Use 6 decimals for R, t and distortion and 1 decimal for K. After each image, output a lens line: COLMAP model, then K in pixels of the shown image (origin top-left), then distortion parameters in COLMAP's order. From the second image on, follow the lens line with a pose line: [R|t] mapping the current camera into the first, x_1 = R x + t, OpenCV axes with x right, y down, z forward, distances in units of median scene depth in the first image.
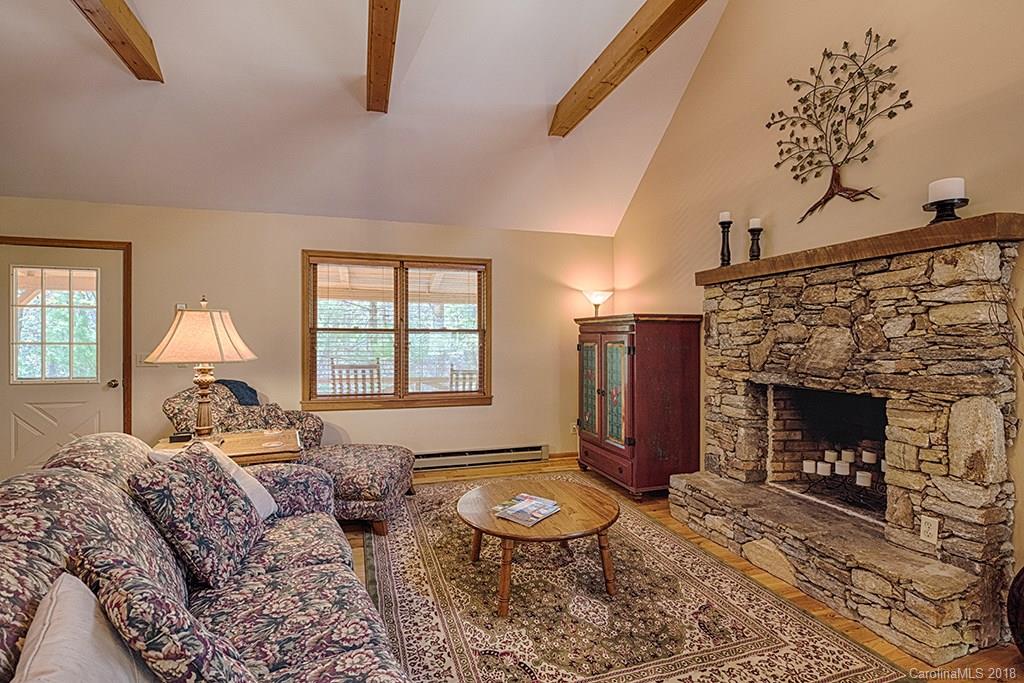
lens RADIAL K [[480.3, 0, 510.3], [0, 480.3, 346.4], [0, 0, 1]] dist [-0.013742, -0.001033]
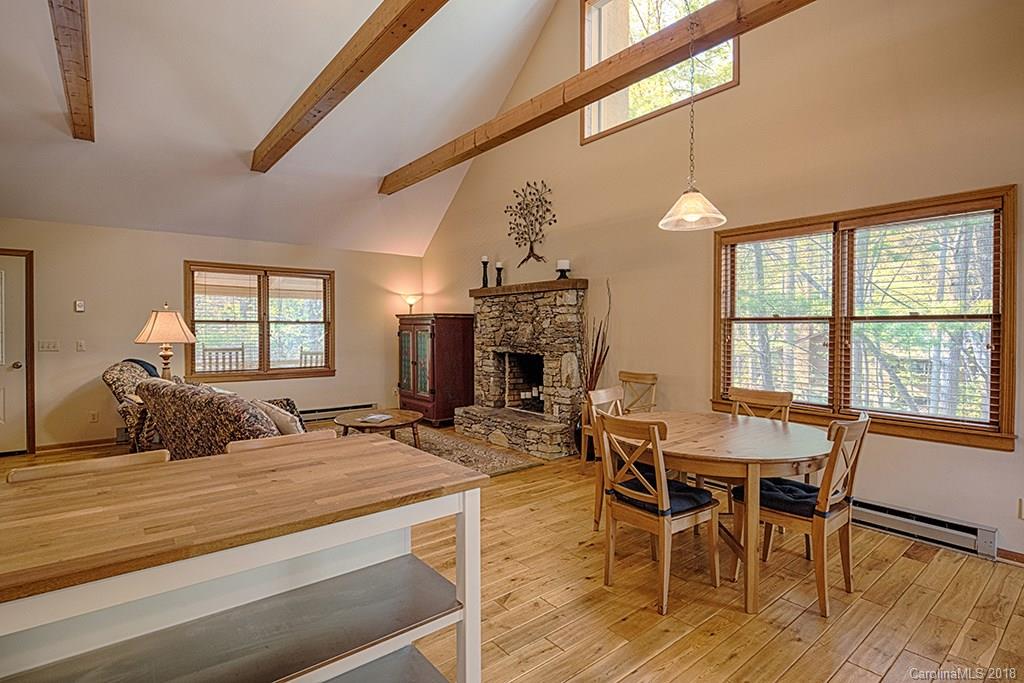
lens RADIAL K [[504.1, 0, 521.0], [0, 504.1, 334.6], [0, 0, 1]] dist [-0.006834, -0.005682]
pose [[0.923422, -0.005051, 0.383752, -0.149522], [0.005628, 0.999984, -0.000381, 0.008990], [-0.383744, 0.002512, 0.923436, -0.821186]]
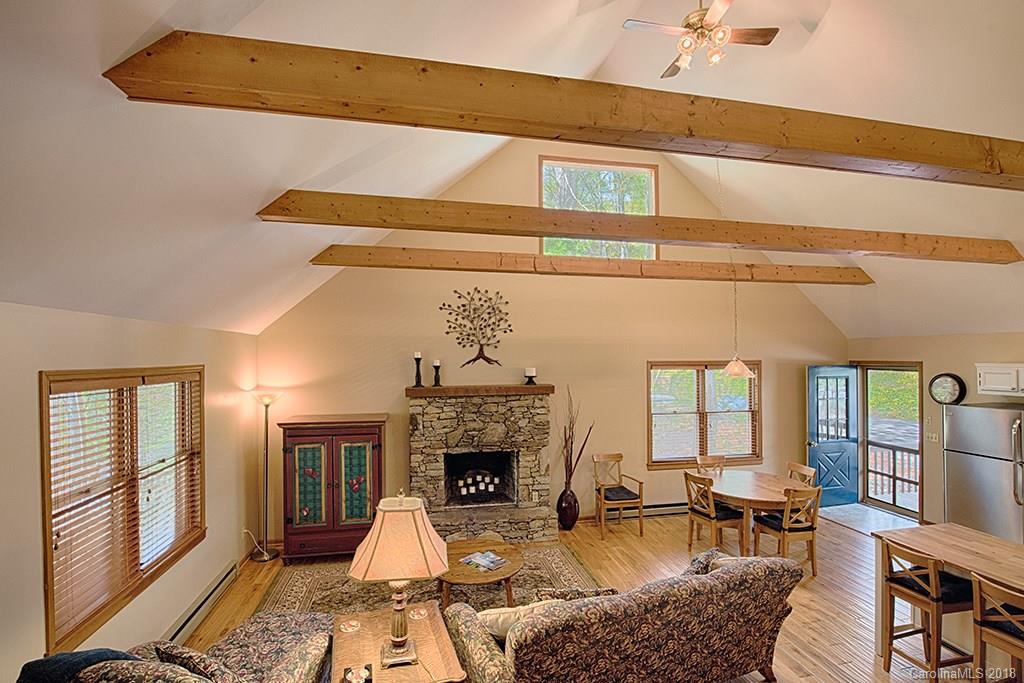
lens RADIAL K [[459.1, 0, 528.9], [0, 459.1, 355.3], [0, 0, 1]] dist [-0.010200, 0.000033]
pose [[0.076820, 0.008661, 0.997007, -1.182097], [0.015505, 0.999831, -0.009880, -0.271002], [-0.996924, 0.016217, 0.076673, 0.552872]]
